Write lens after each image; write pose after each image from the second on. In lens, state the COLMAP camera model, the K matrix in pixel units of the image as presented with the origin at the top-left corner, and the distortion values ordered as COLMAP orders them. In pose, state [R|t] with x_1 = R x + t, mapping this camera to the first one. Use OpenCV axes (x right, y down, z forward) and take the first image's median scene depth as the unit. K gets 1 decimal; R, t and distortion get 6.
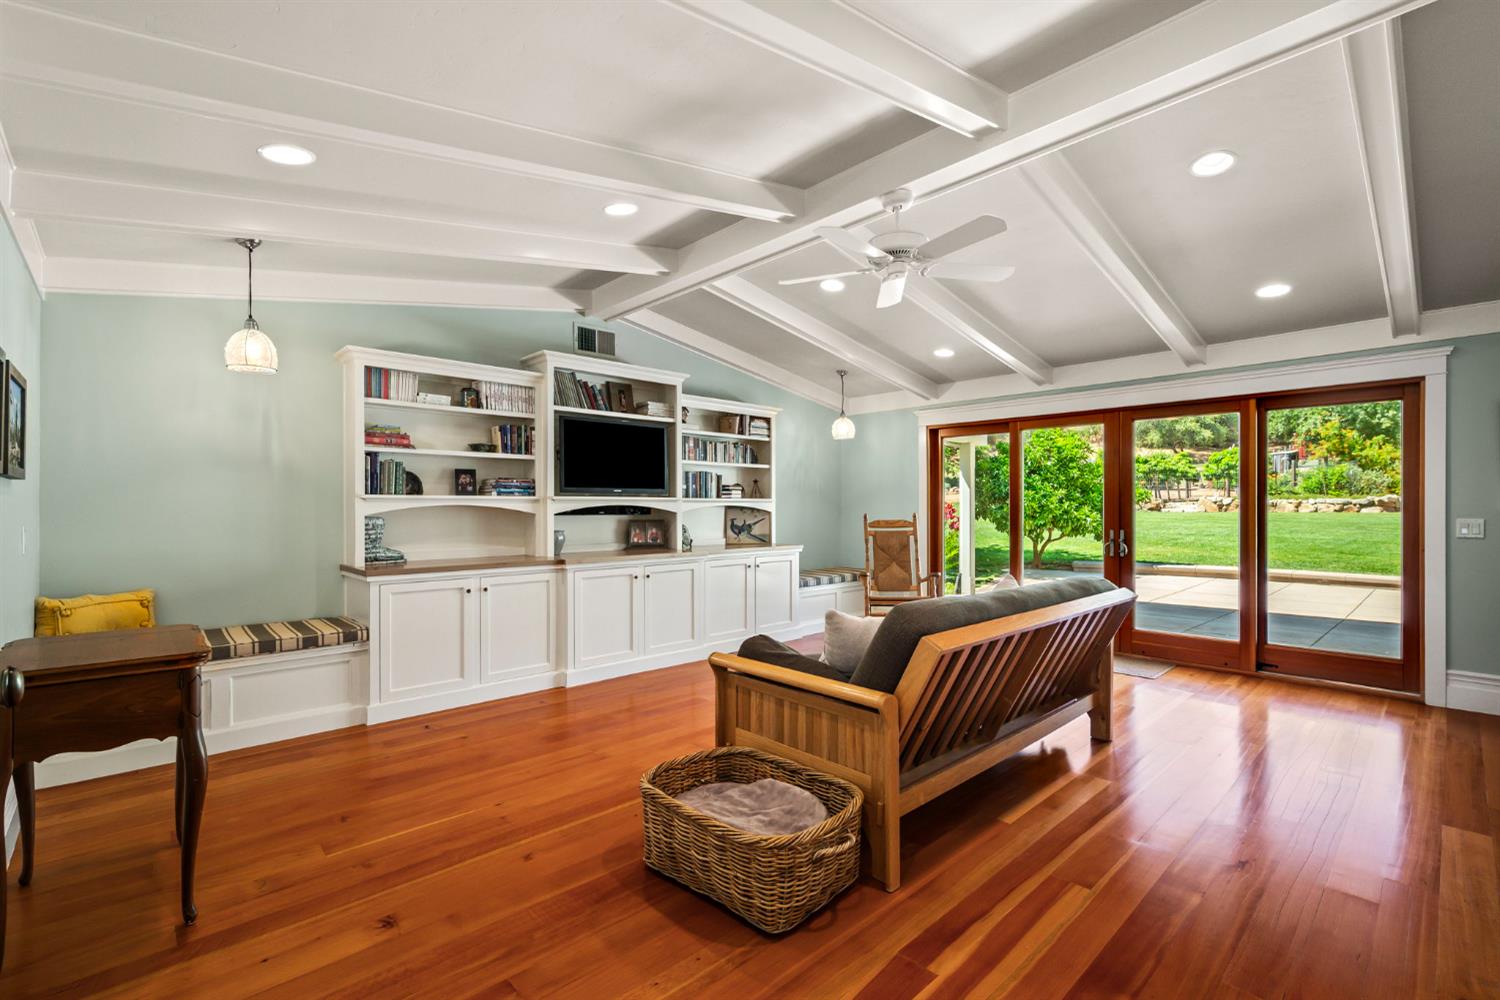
lens RADIAL K [[665.7, 0, 756.9], [0, 665.7, 506.8], [0, 0, 1]] dist [-0.000097, -0.000250]
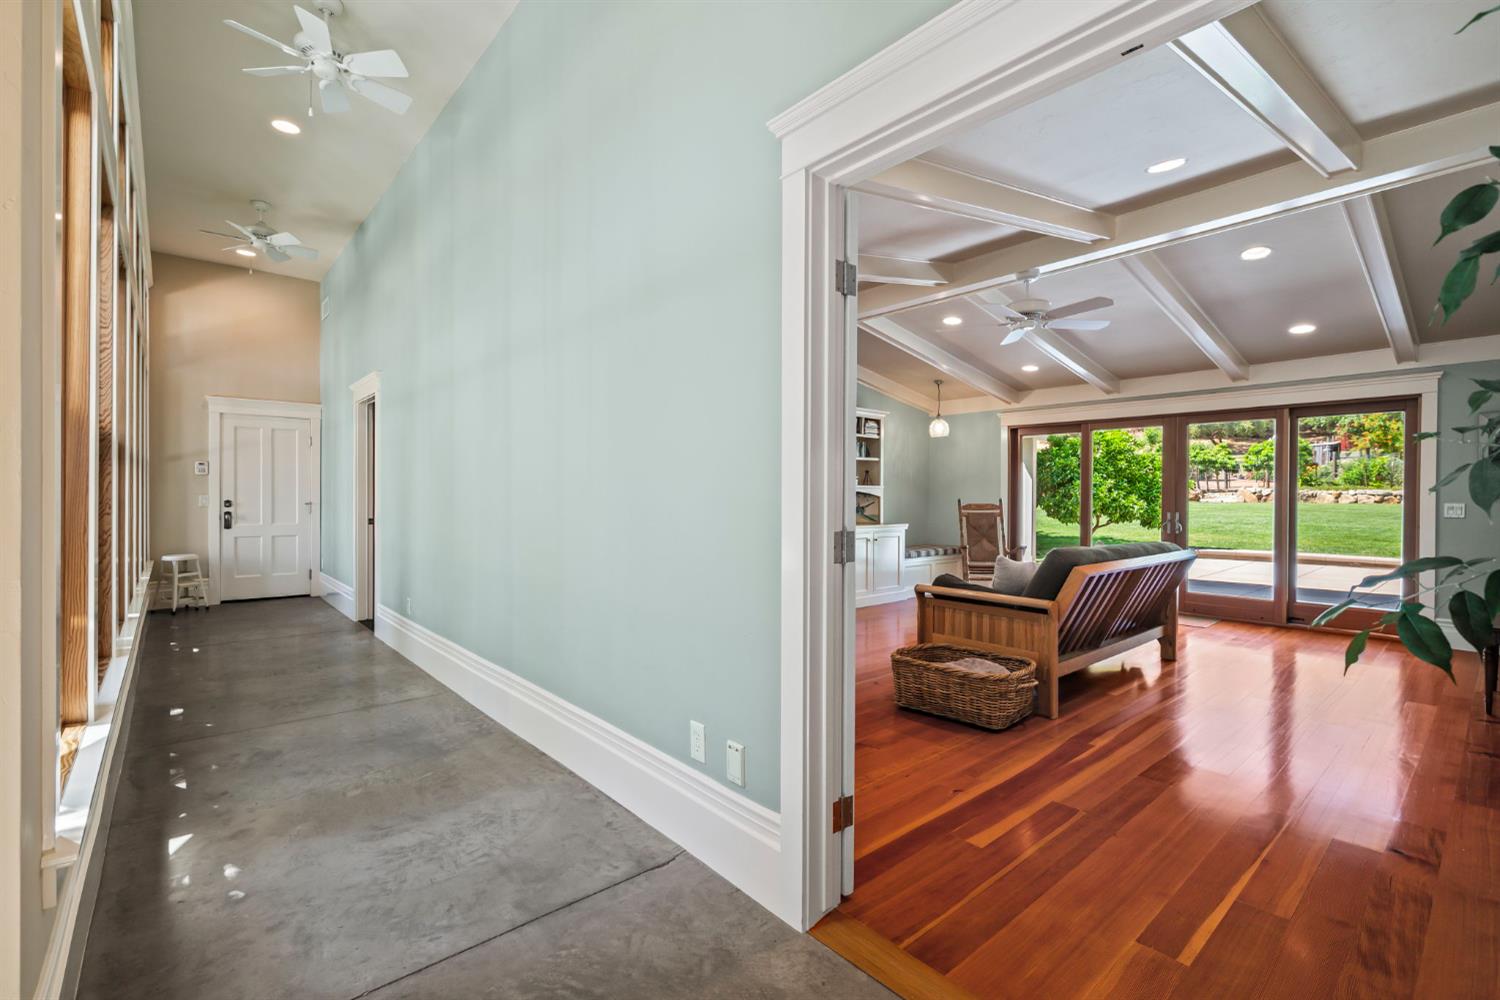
lens RADIAL K [[667.6, 0, 755.7], [0, 667.6, 499.3], [0, 0, 1]] dist [-0.000019, 0.000037]
pose [[0.999238, 0.006197, -0.038525, -0.163574], [-0.005975, 0.999965, 0.005875, 0.006914], [0.038560, -0.005641, 0.999240, -0.237188]]
